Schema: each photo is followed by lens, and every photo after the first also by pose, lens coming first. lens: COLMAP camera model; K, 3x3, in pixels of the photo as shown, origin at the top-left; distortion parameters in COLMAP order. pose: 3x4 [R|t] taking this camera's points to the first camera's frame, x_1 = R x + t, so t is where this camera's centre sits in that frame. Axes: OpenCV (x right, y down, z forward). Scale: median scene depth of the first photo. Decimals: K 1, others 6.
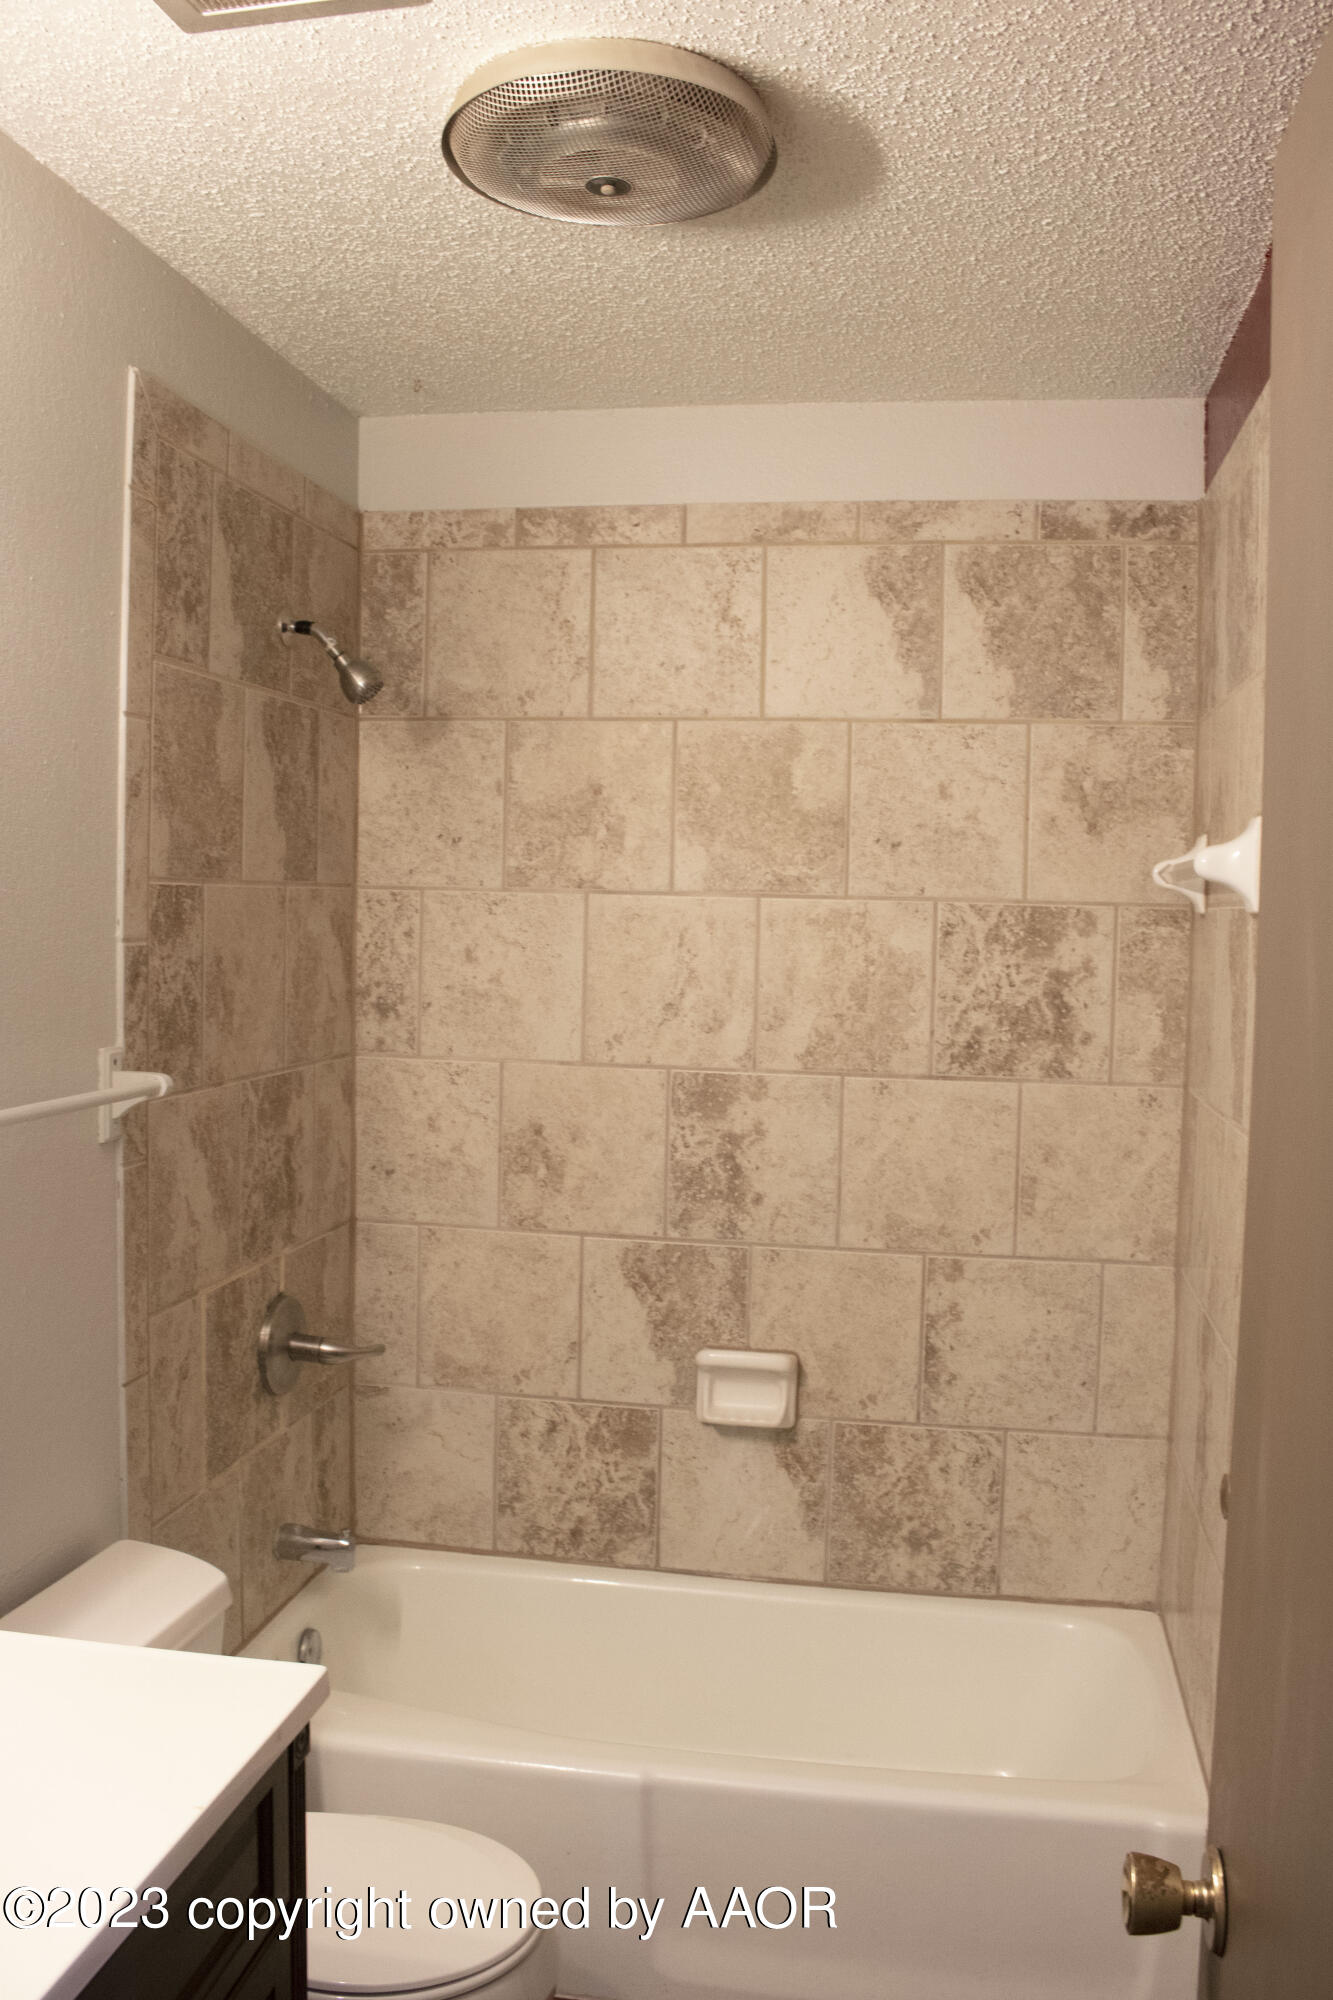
lens RADIAL K [[1676.2, 0, 670.0], [0, 1676.2, 967.1], [0, 0, 1]] dist [-0.157535, 0.133748]
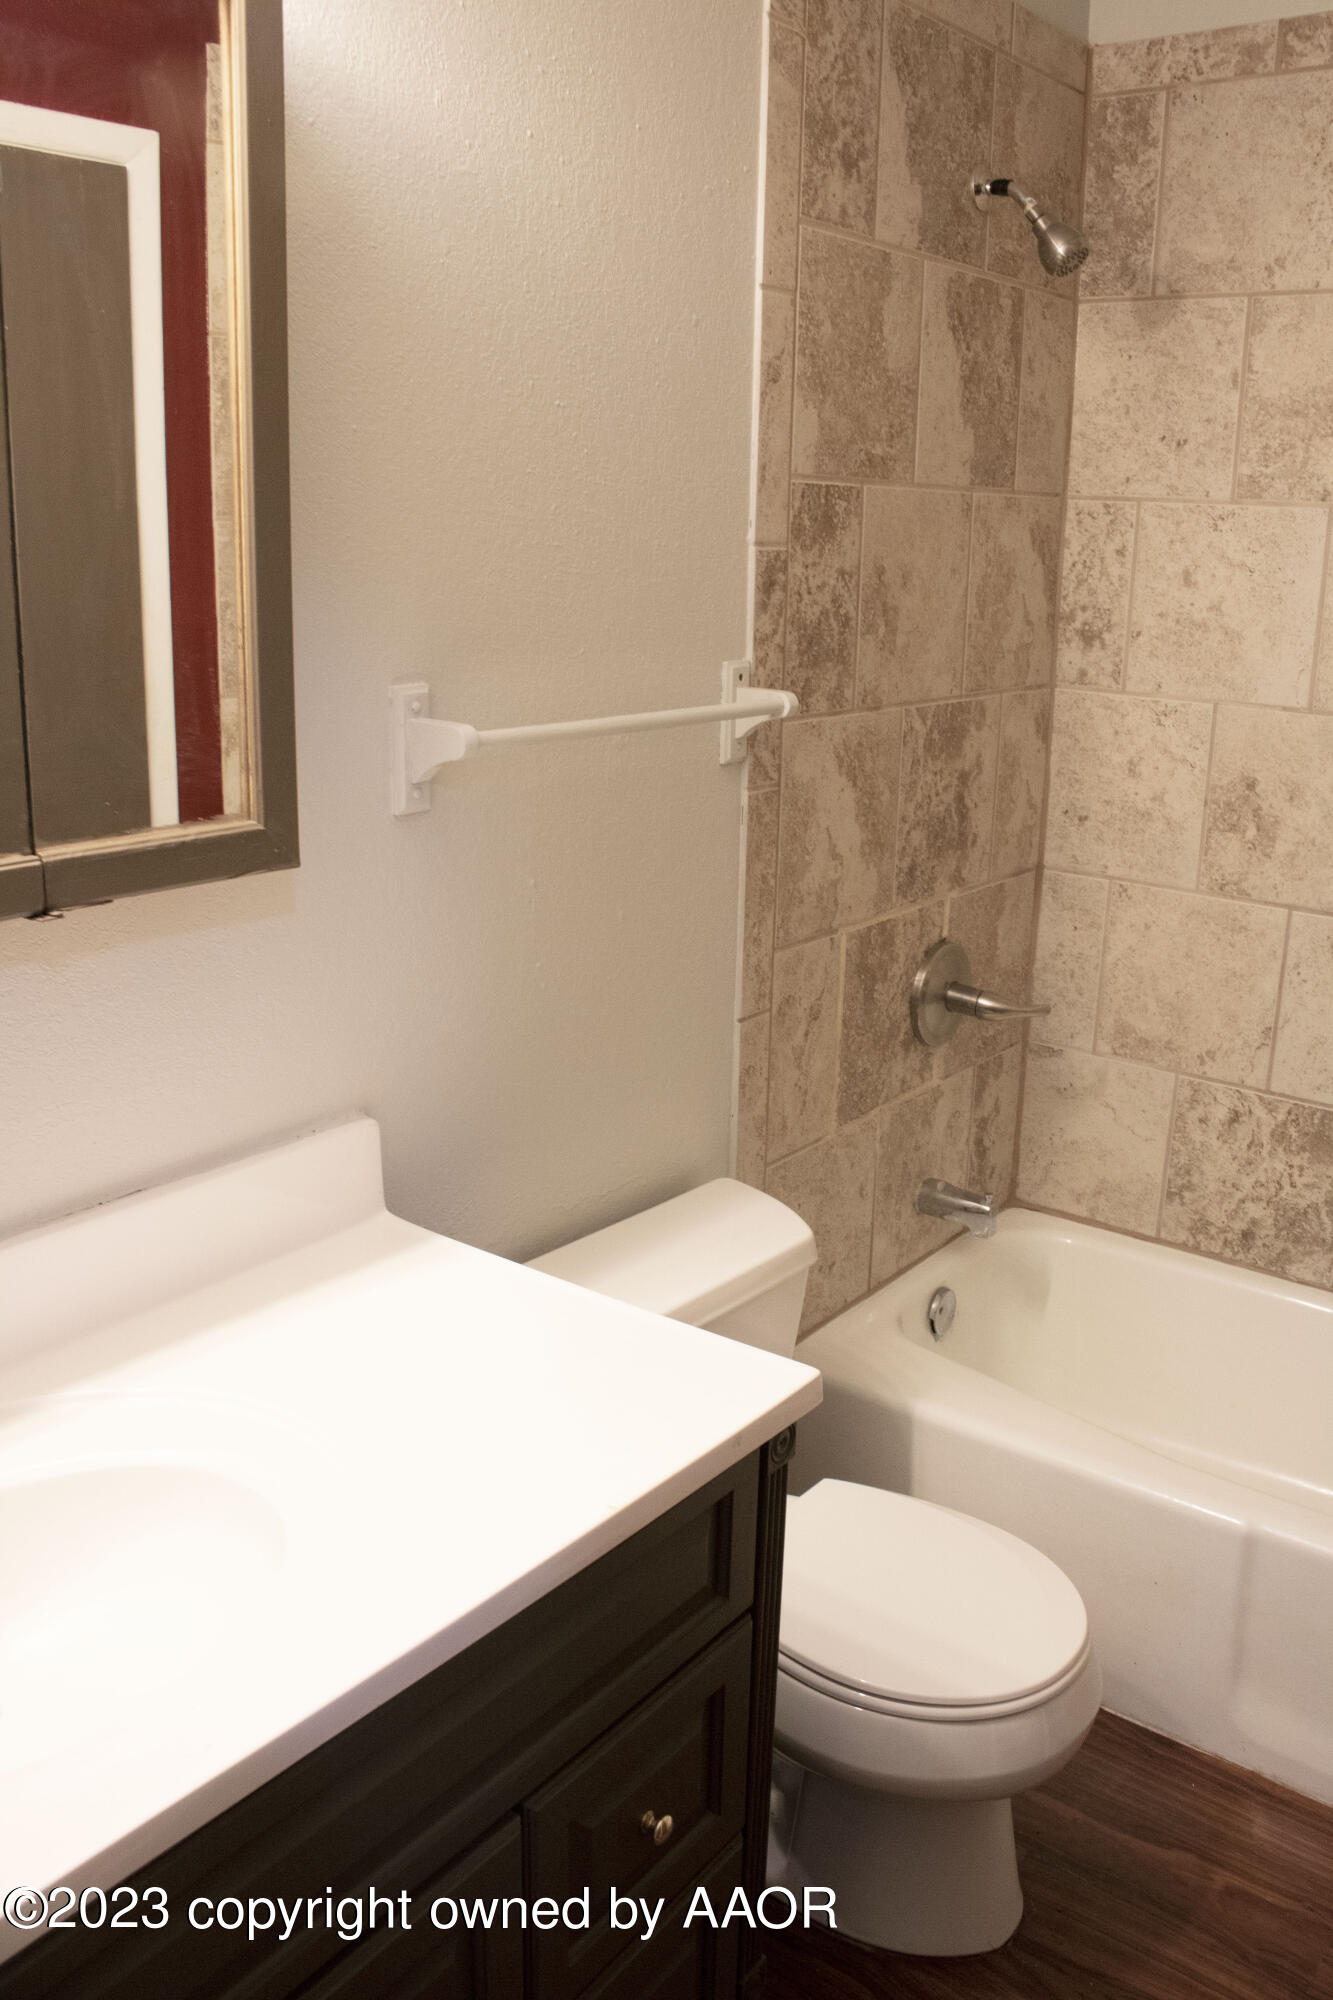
lens RADIAL K [[1676.2, 0, 670.0], [0, 1676.2, 967.1], [0, 0, 1]] dist [-0.157535, 0.133748]
pose [[0.889717, 0.118132, -0.440963, 0.041340], [-0.020334, 0.975235, 0.220233, 0.007793], [0.456059, -0.186978, 0.870086, 0.098872]]
